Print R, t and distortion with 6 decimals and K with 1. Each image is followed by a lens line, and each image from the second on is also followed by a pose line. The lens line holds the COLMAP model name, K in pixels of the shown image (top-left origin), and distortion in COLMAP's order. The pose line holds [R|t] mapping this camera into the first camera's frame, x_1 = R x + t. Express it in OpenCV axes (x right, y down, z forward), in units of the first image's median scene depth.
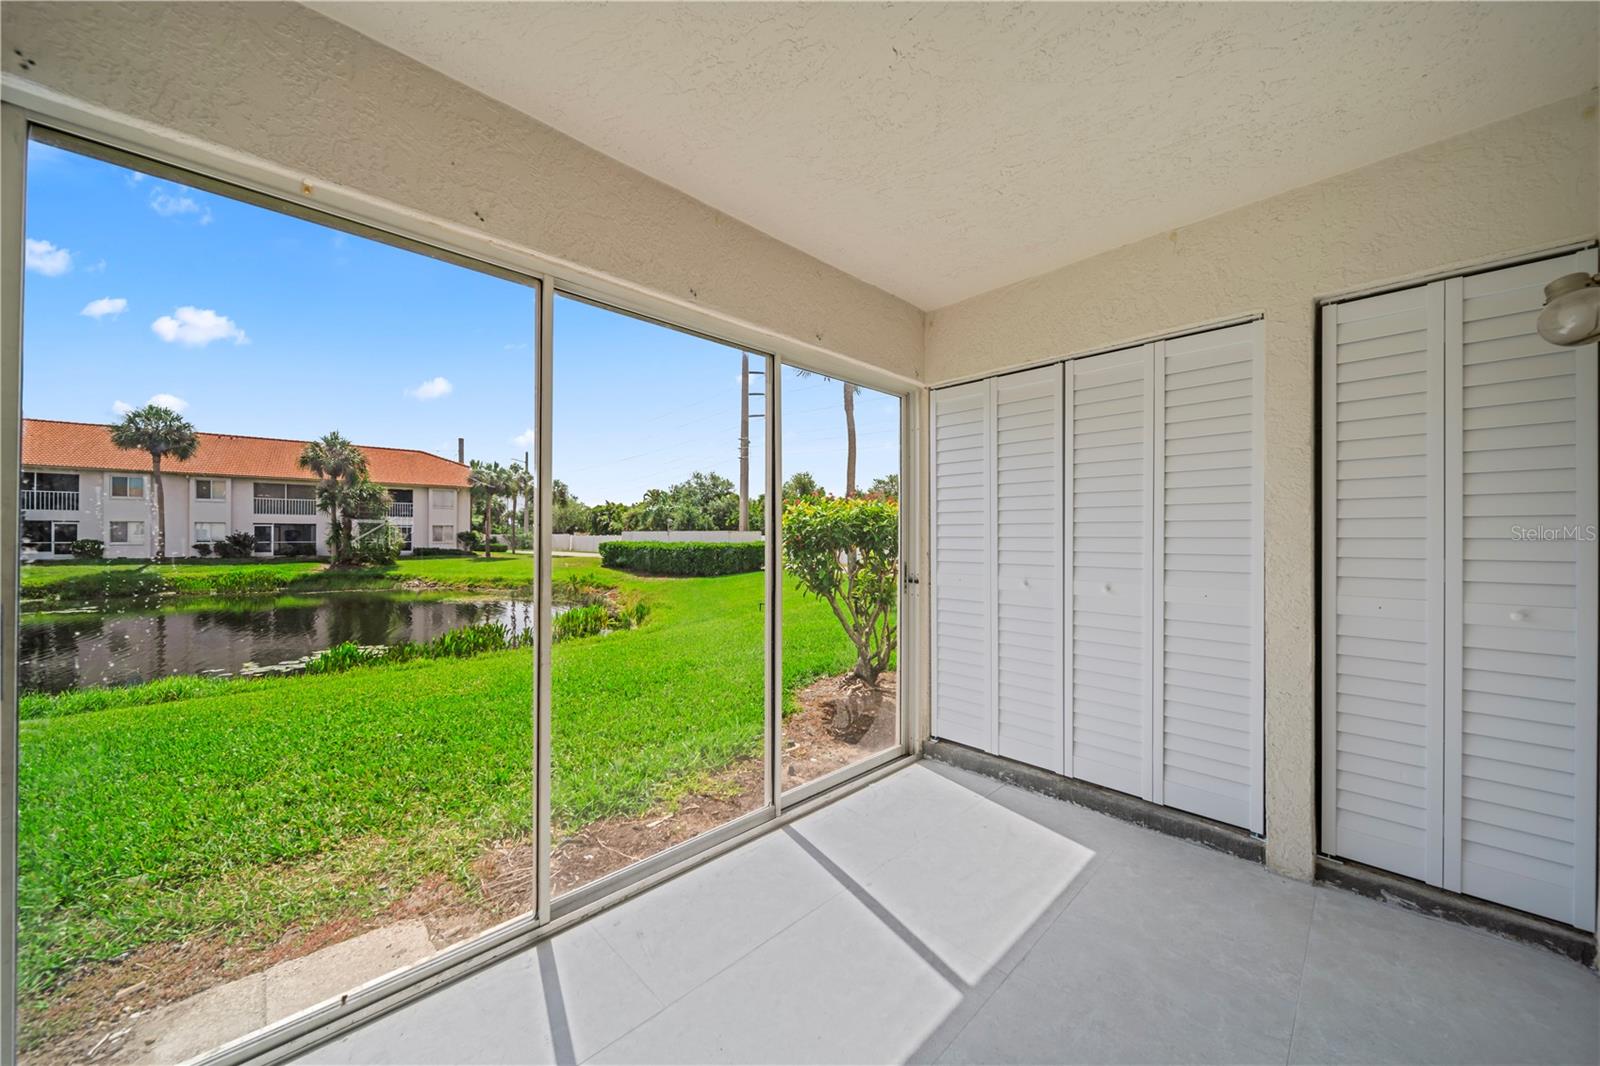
lens RADIAL K [[566.4, 0, 802.4], [0, 566.4, 538.7], [0, 0, 1]] dist [0.000519, -0.000173]
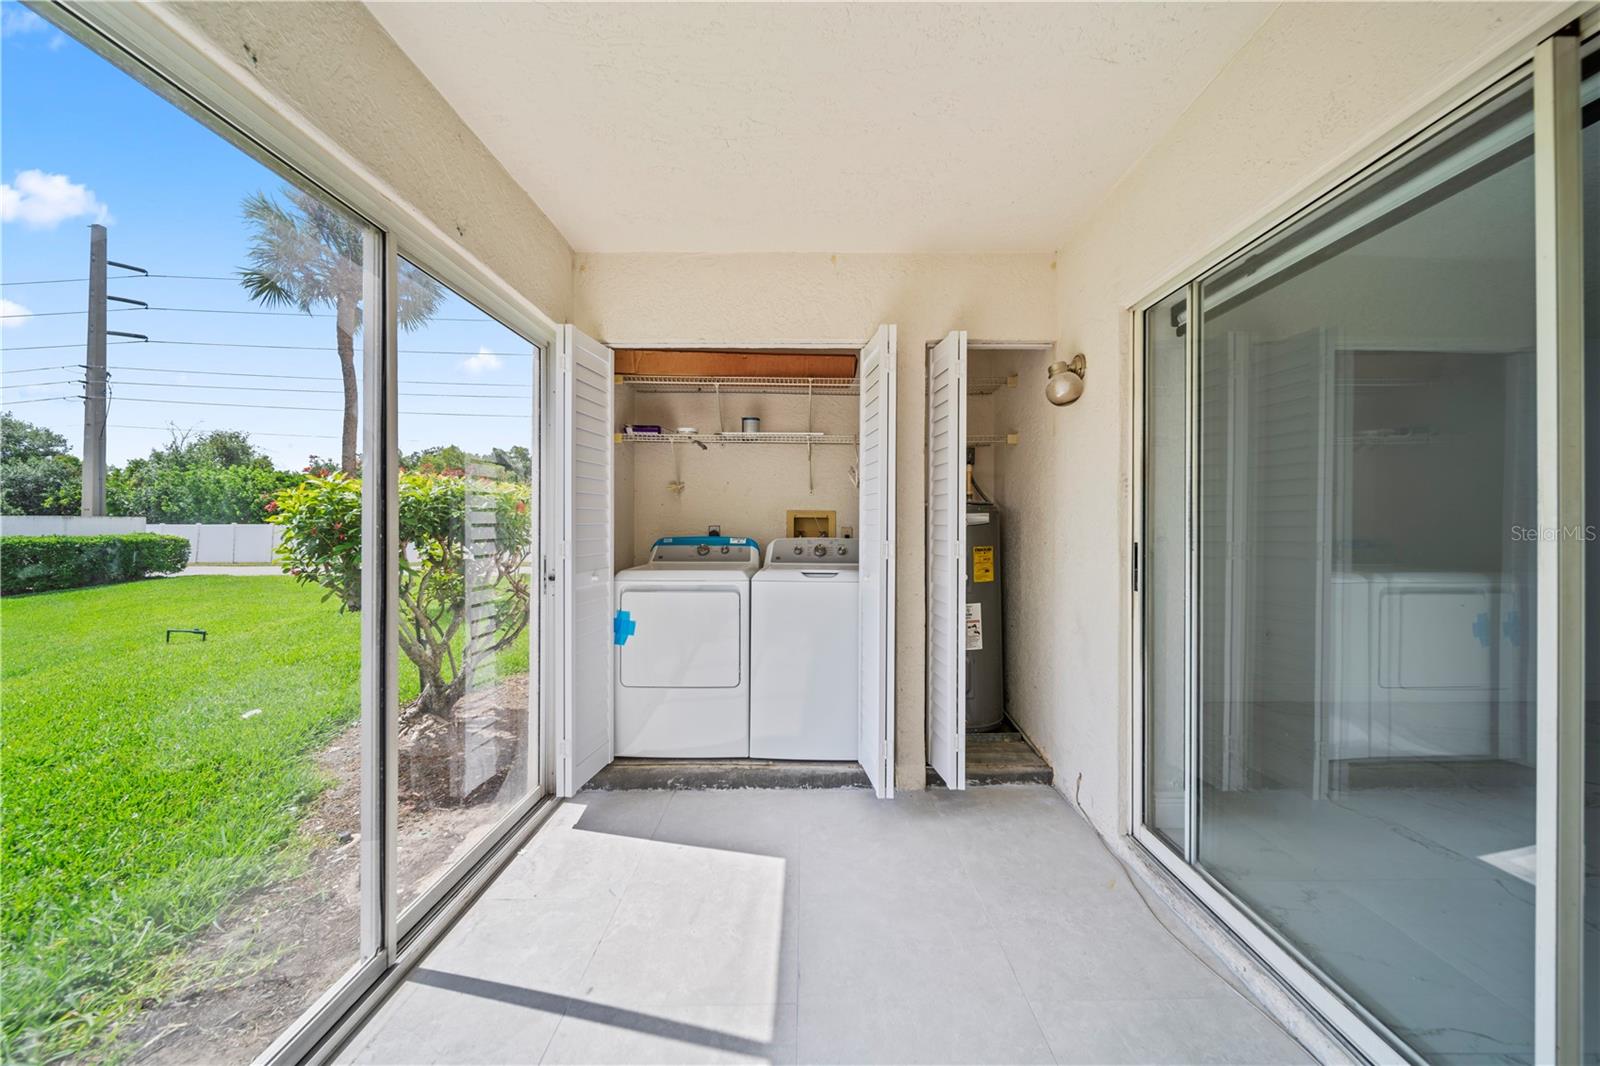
lens RADIAL K [[568.6, 0, 811.3], [0, 568.6, 528.3], [0, 0, 1]] dist [-0.001163, -0.000402]
pose [[0.692632, -0.002275, 0.721287, -0.146725], [0.002210, 0.999997, 0.001032, 0.002631], [-0.721287, 0.000879, 0.692635, 0.183764]]
